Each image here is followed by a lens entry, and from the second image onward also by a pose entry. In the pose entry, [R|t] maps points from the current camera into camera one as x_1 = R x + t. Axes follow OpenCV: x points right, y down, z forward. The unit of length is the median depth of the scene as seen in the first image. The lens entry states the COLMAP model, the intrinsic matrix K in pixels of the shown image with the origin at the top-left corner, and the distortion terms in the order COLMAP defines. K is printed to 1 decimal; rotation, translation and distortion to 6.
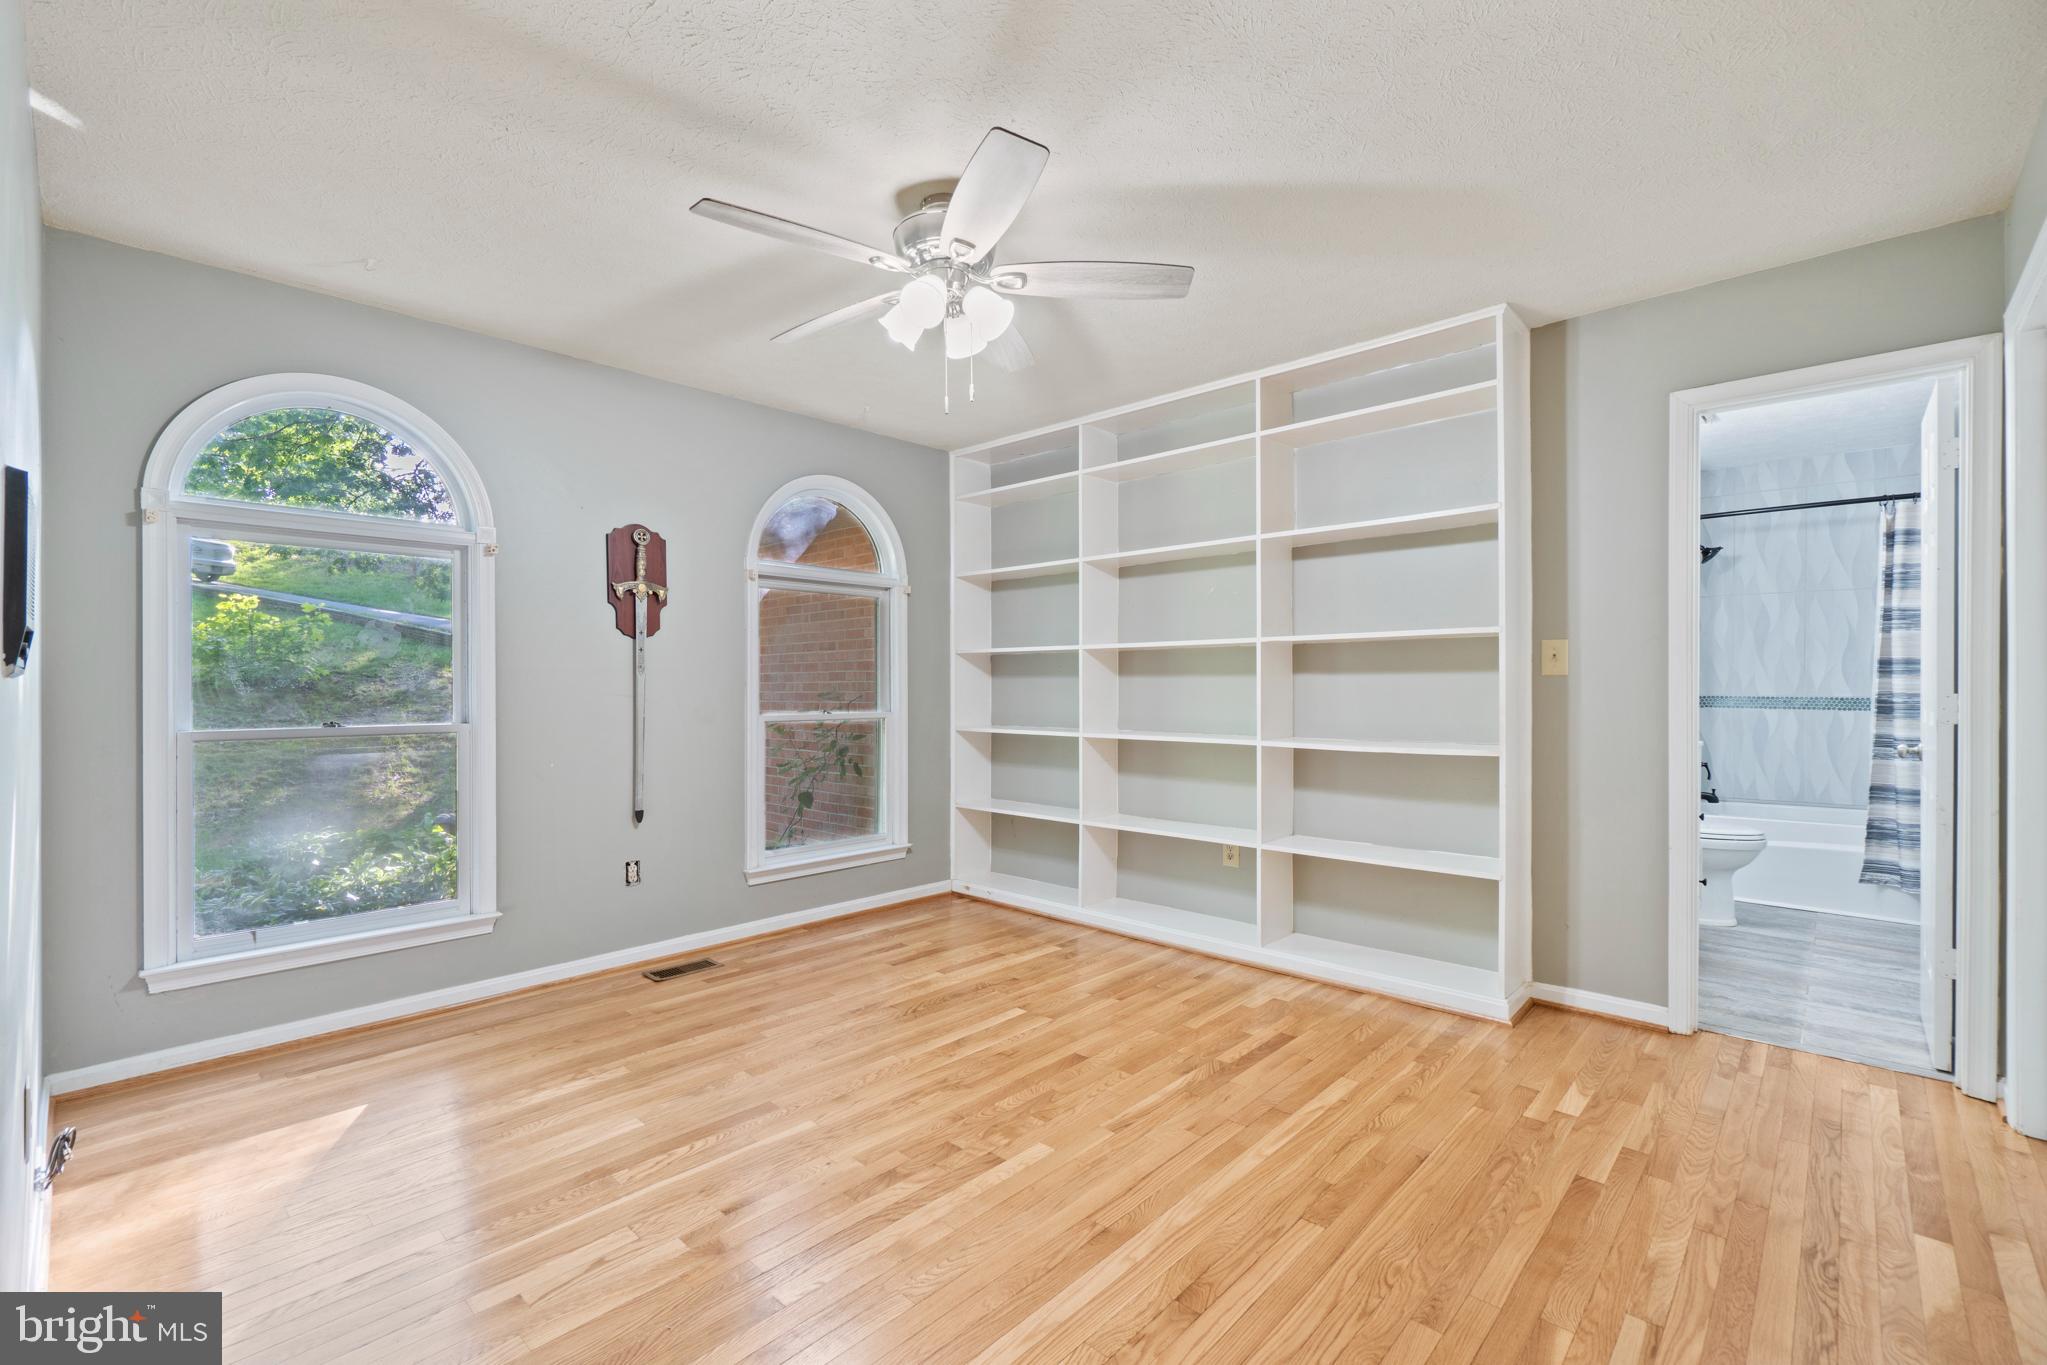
lens RADIAL K [[887.1, 0, 1009.6], [0, 887.1, 692.5], [0, 0, 1]] dist [-0.007350, 0.001502]
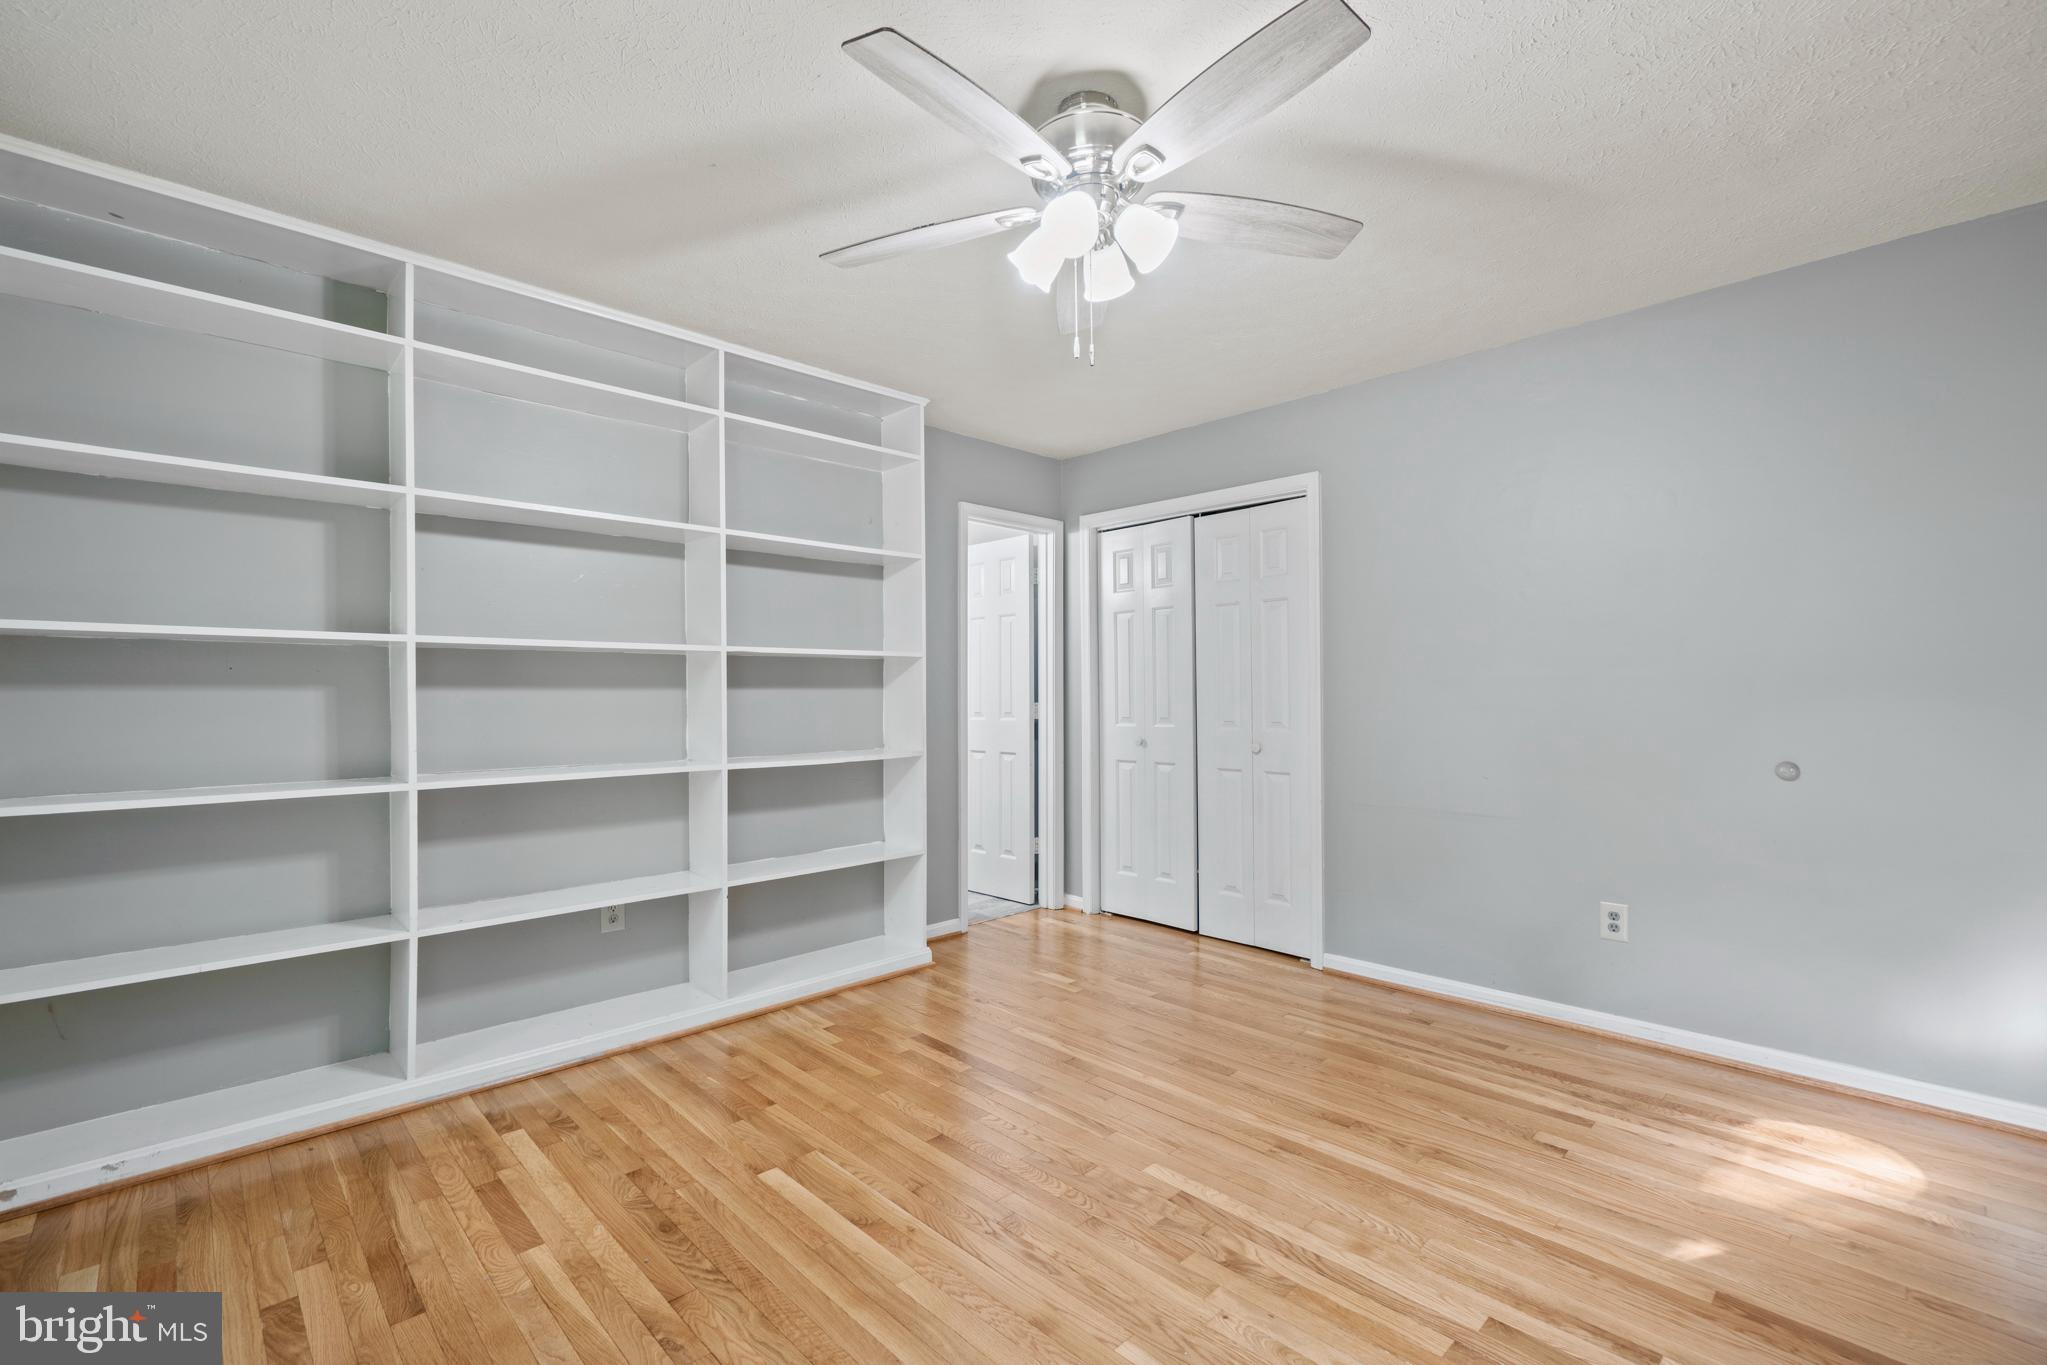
lens RADIAL K [[887.1, 0, 1020.1], [0, 887.1, 684.7], [0, 0, 1]] dist [-0.007350, 0.001502]
pose [[0.038000, 0.015065, 0.999164, -0.635054], [0.013971, 0.999781, -0.015606, -0.004412], [-0.999180, 0.014552, 0.037781, 0.735494]]
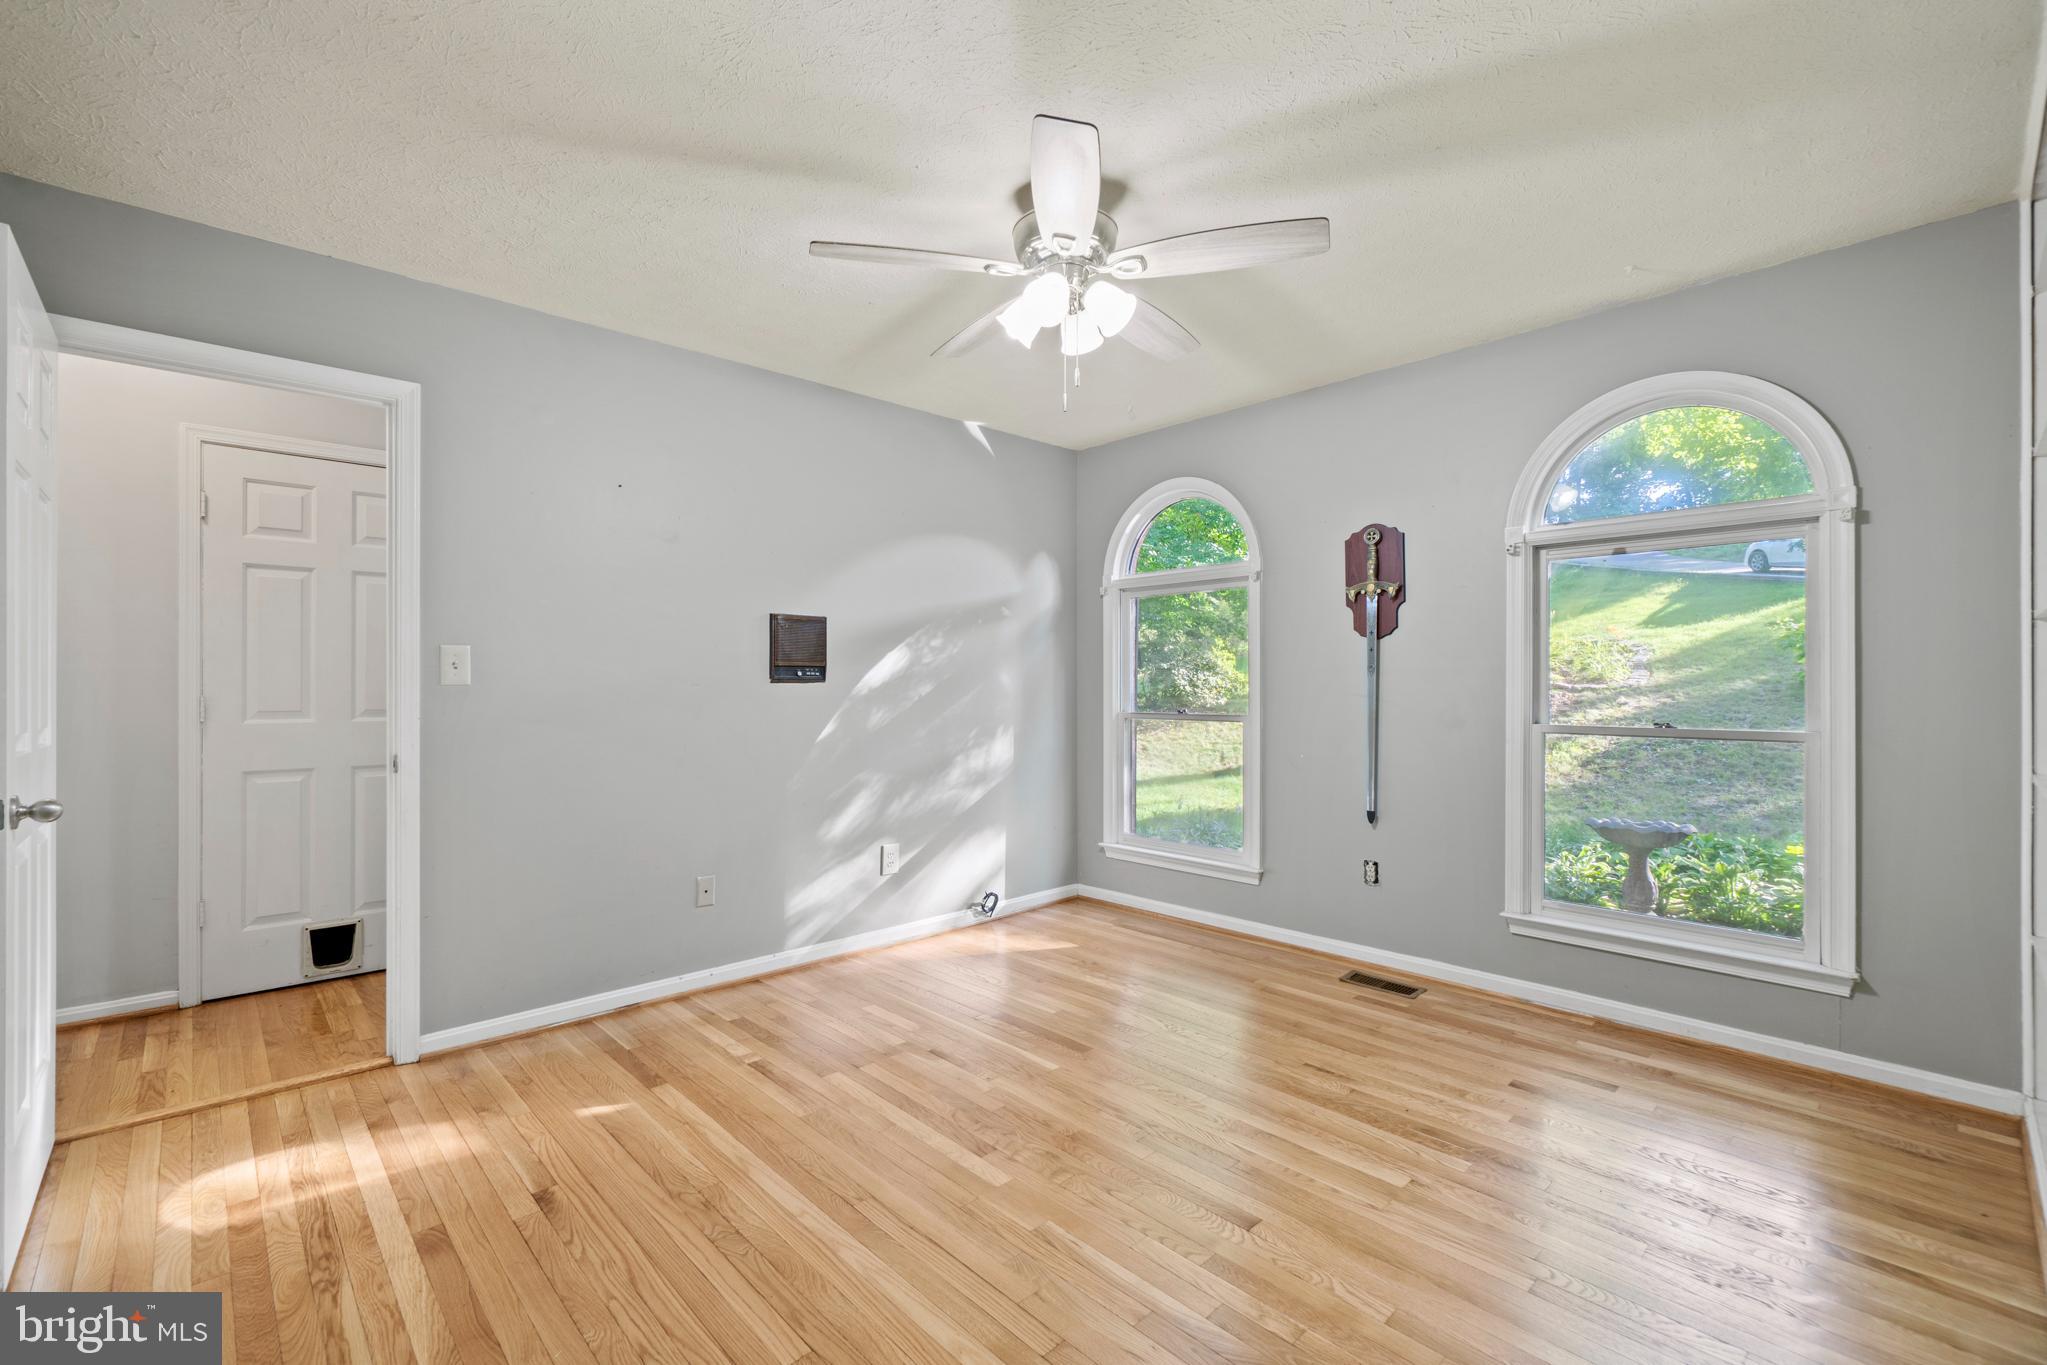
lens RADIAL K [[887.1, 0, 1013.9], [0, 887.1, 678.6], [0, 0, 1]] dist [-0.007350, 0.001502]
pose [[-0.058294, -0.005621, -0.998284, 0.649804], [-0.010938, 0.999928, -0.004991, -0.006527], [0.998240, 0.010628, -0.058351, 0.708632]]
